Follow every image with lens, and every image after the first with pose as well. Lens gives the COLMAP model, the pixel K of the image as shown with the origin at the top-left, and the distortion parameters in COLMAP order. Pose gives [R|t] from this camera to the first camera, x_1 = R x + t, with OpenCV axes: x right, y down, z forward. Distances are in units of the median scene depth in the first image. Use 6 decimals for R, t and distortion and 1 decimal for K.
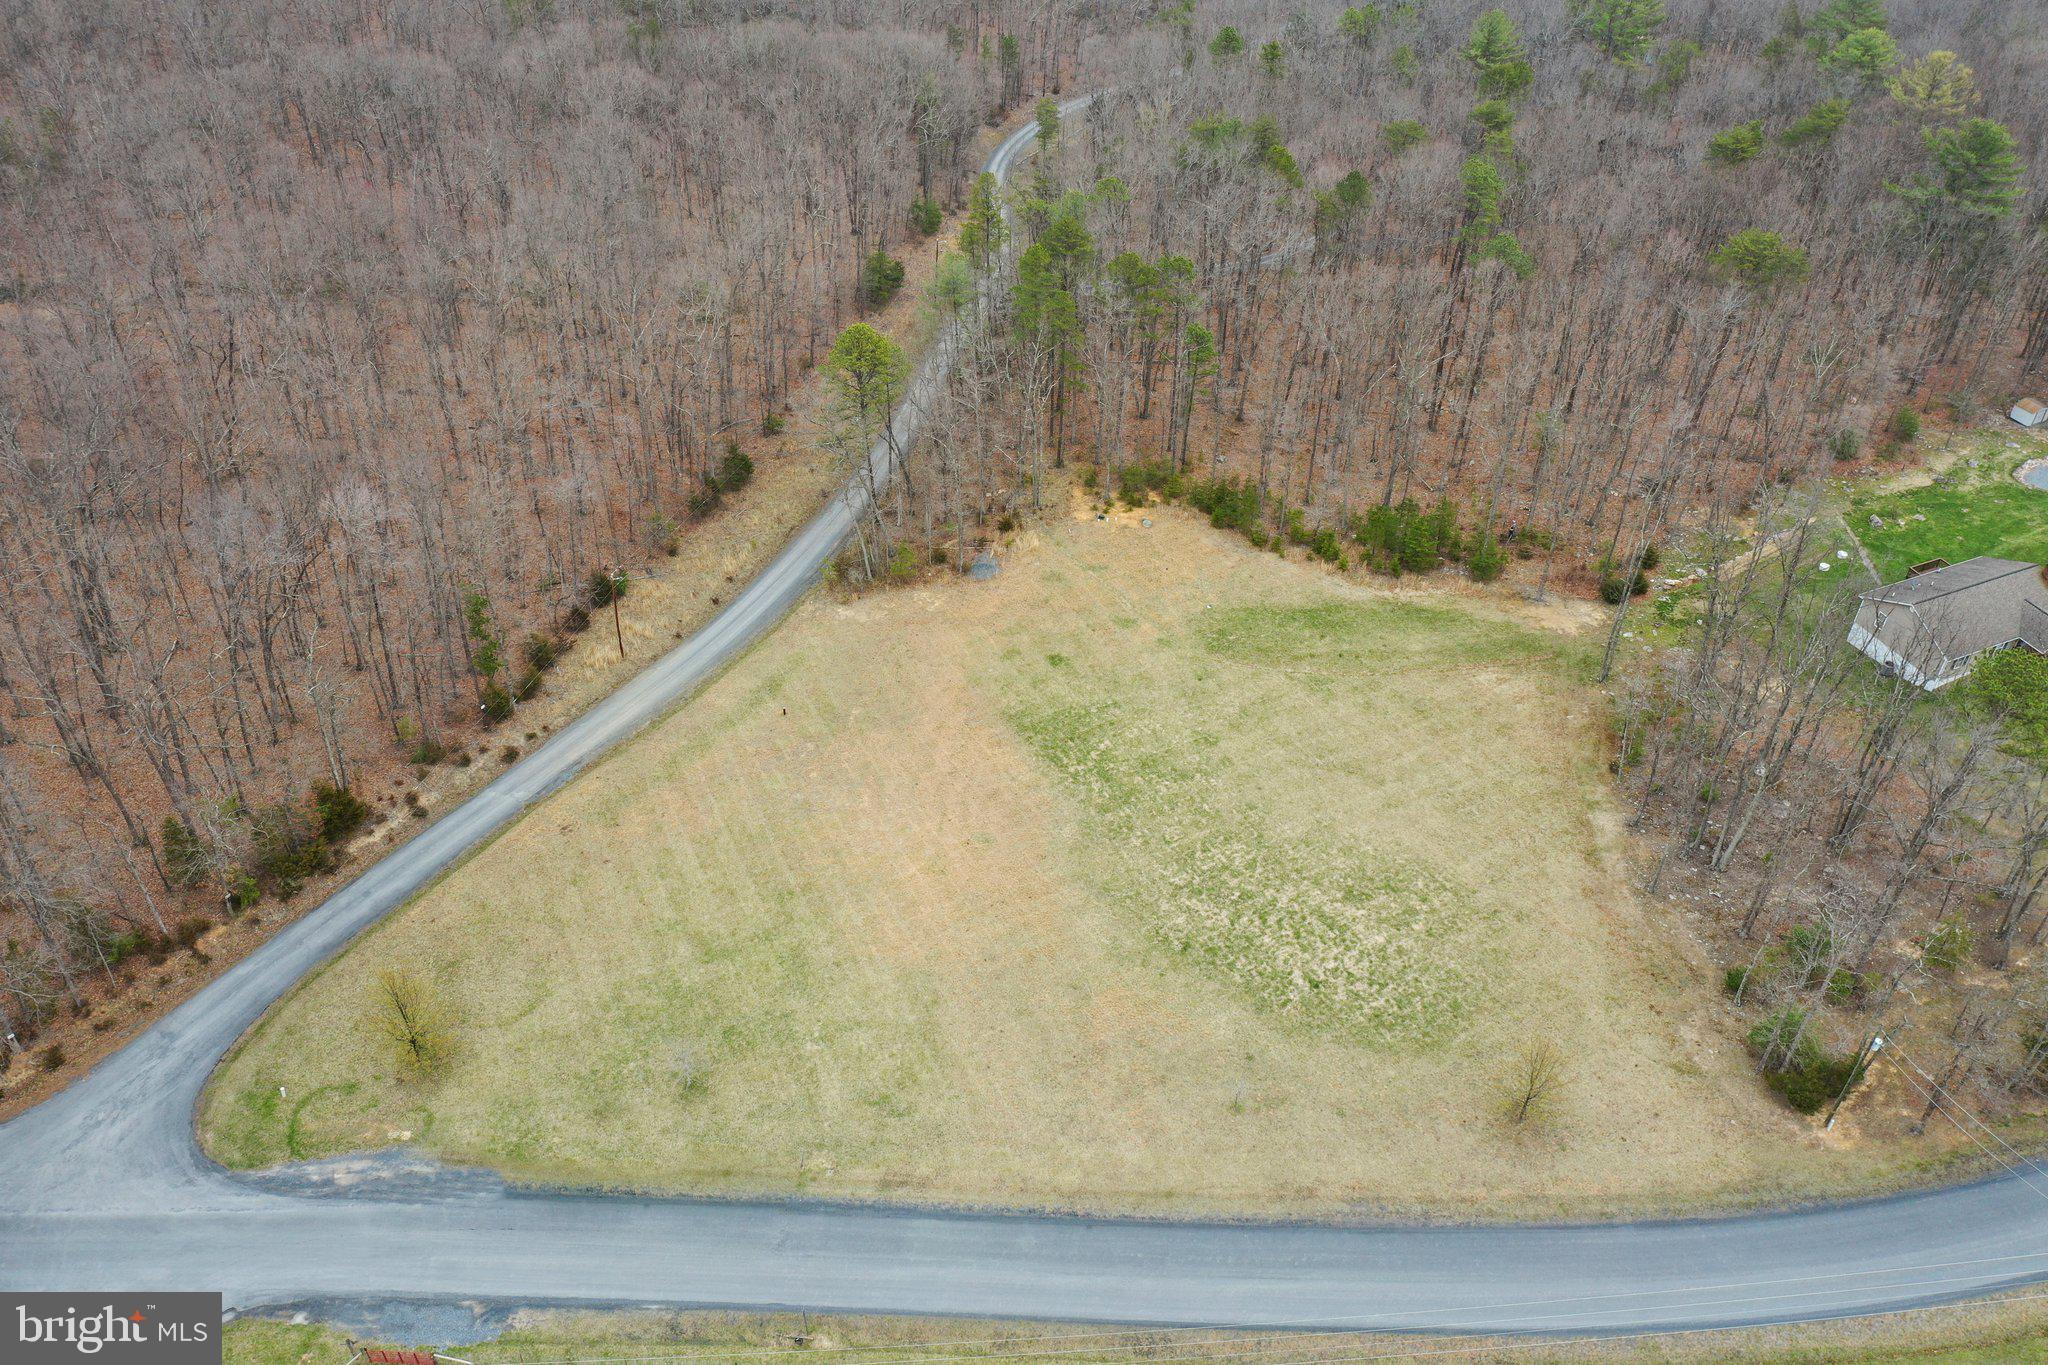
lens RADIAL K [[1616.0, 0, 1011.6], [0, 1616.0, 667.3], [0, 0, 1]] dist [-0.002327, -0.004493]
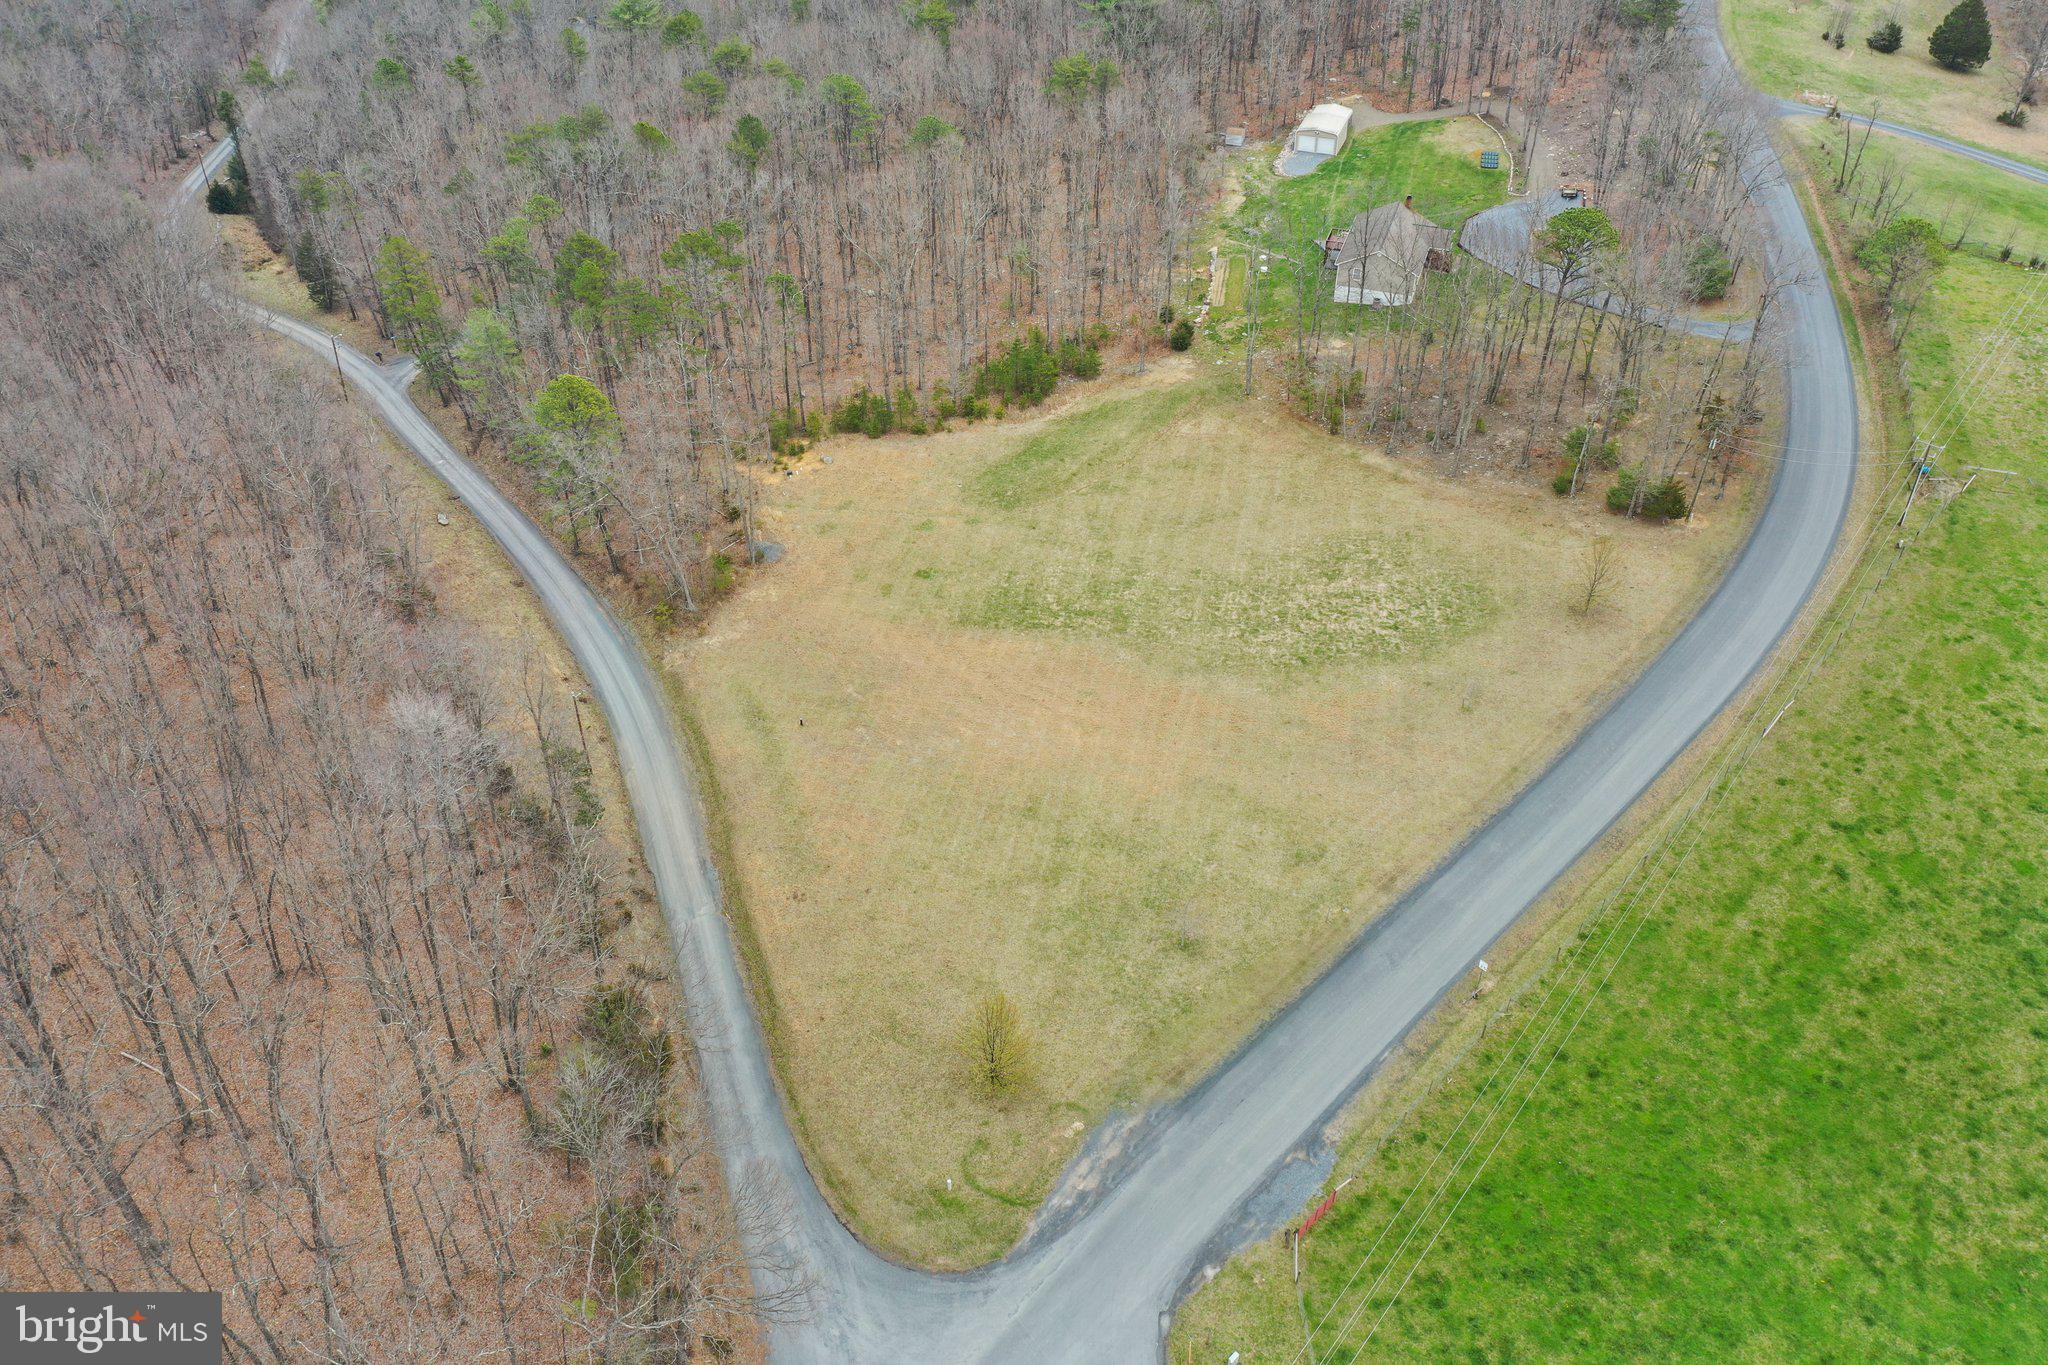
lens RADIAL K [[1616.0, 0, 1014.9], [0, 1616.0, 670.0], [0, 0, 1]] dist [-0.002327, -0.004493]
pose [[0.671529, -0.475124, 0.568600, -0.698940], [0.477034, 0.864400, 0.158909, -0.111426], [-0.566999, 0.164529, 0.807120, 0.137205]]
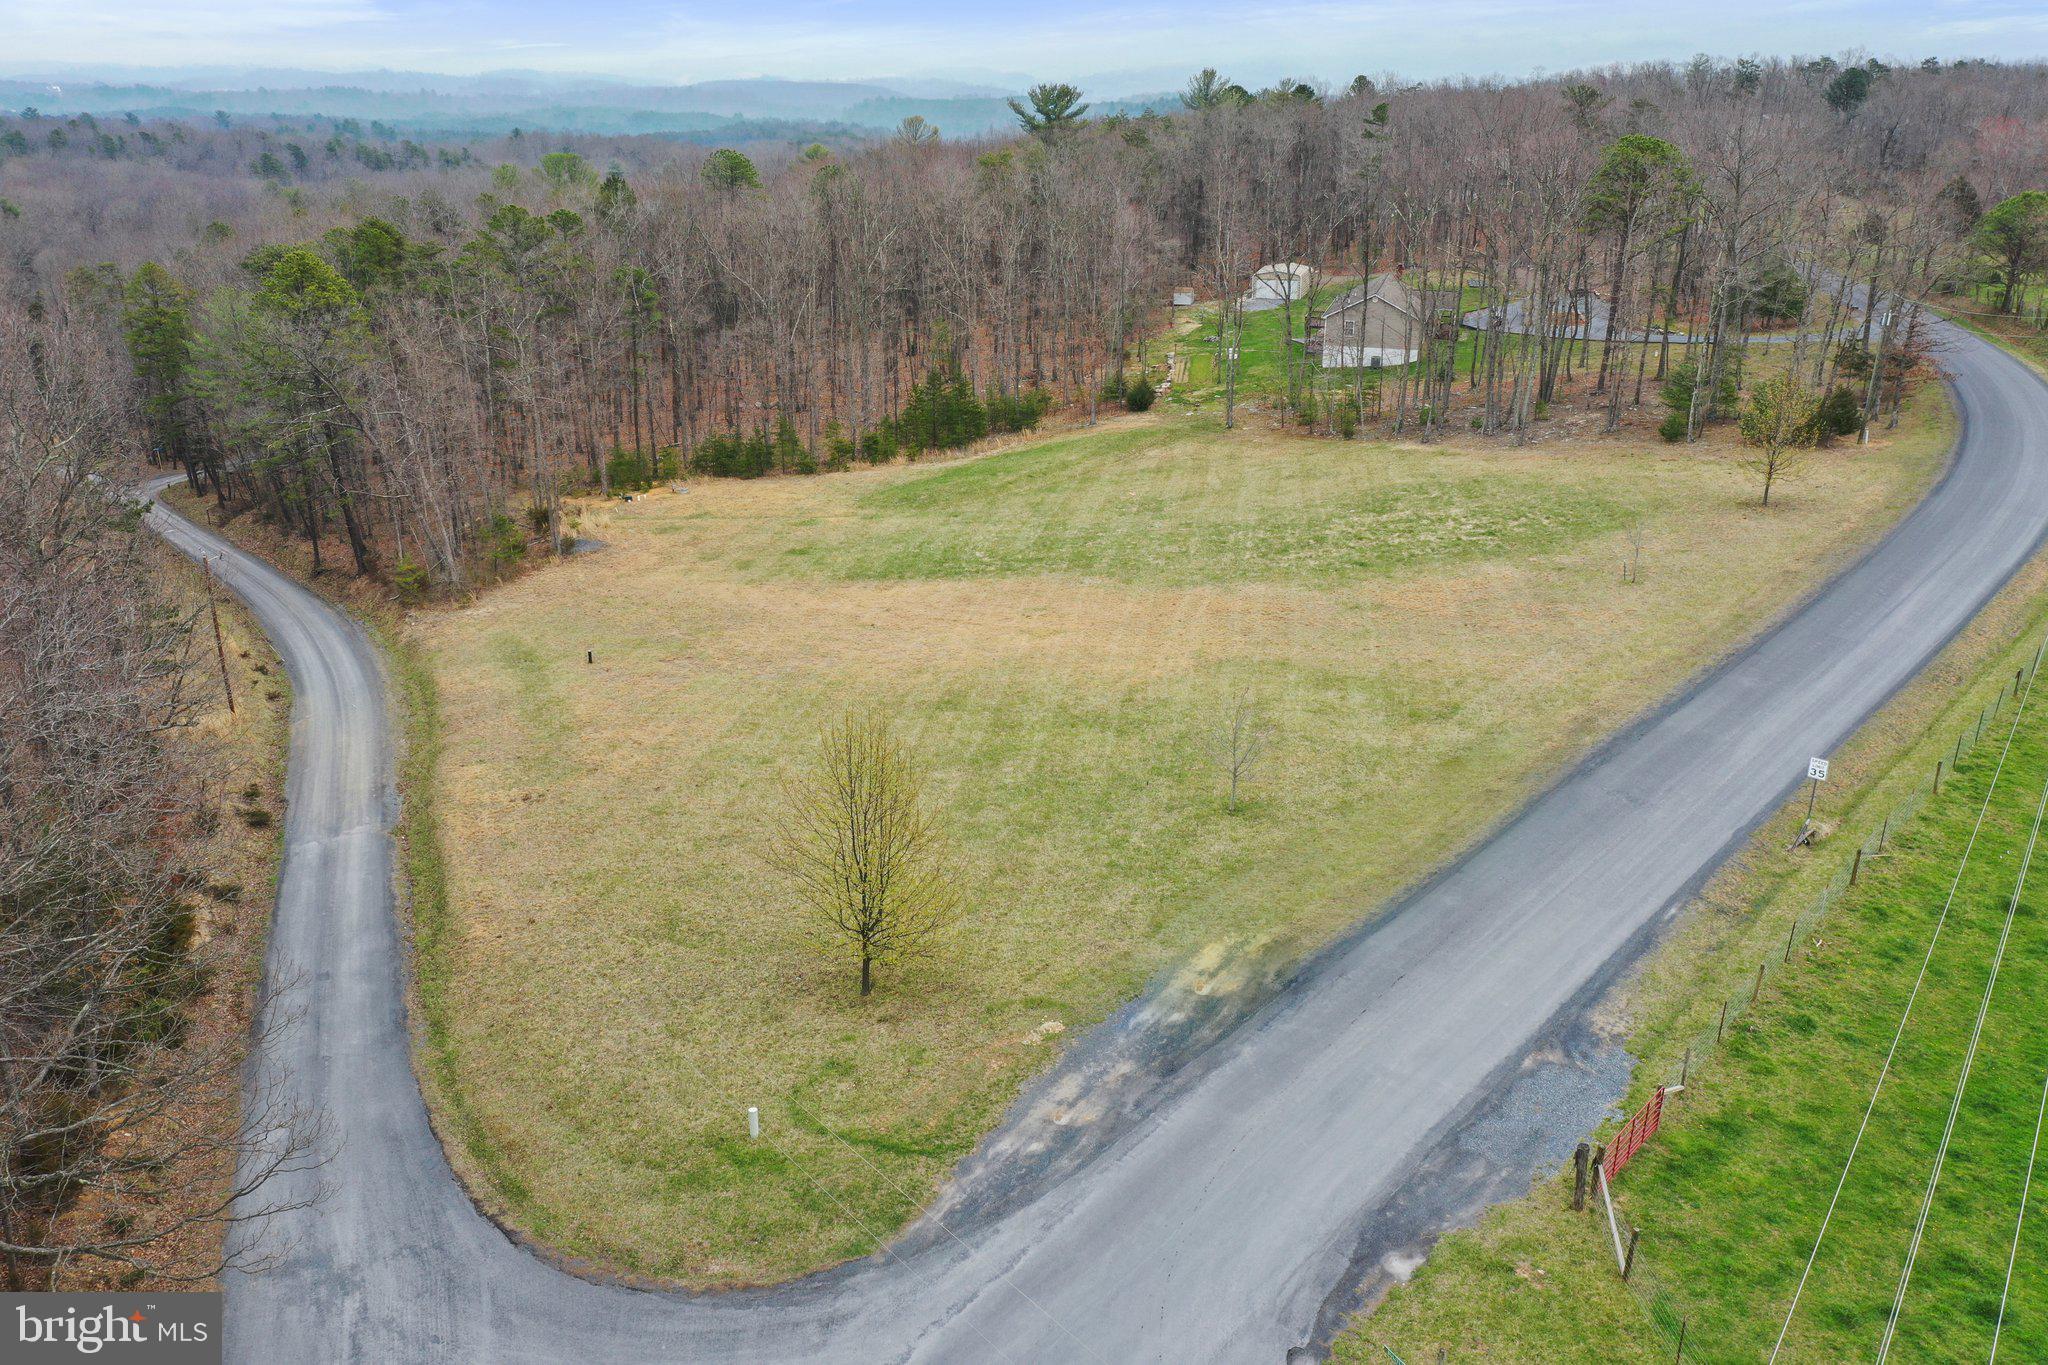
lens RADIAL K [[1616.0, 0, 1015.2], [0, 1616.0, 674.9], [0, 0, 1]] dist [-0.002327, -0.004493]
pose [[0.638579, -0.286903, 0.714075, -0.565589], [0.492445, 0.865395, -0.092680, 0.201097], [-0.591367, 0.410826, 0.693907, 0.541334]]
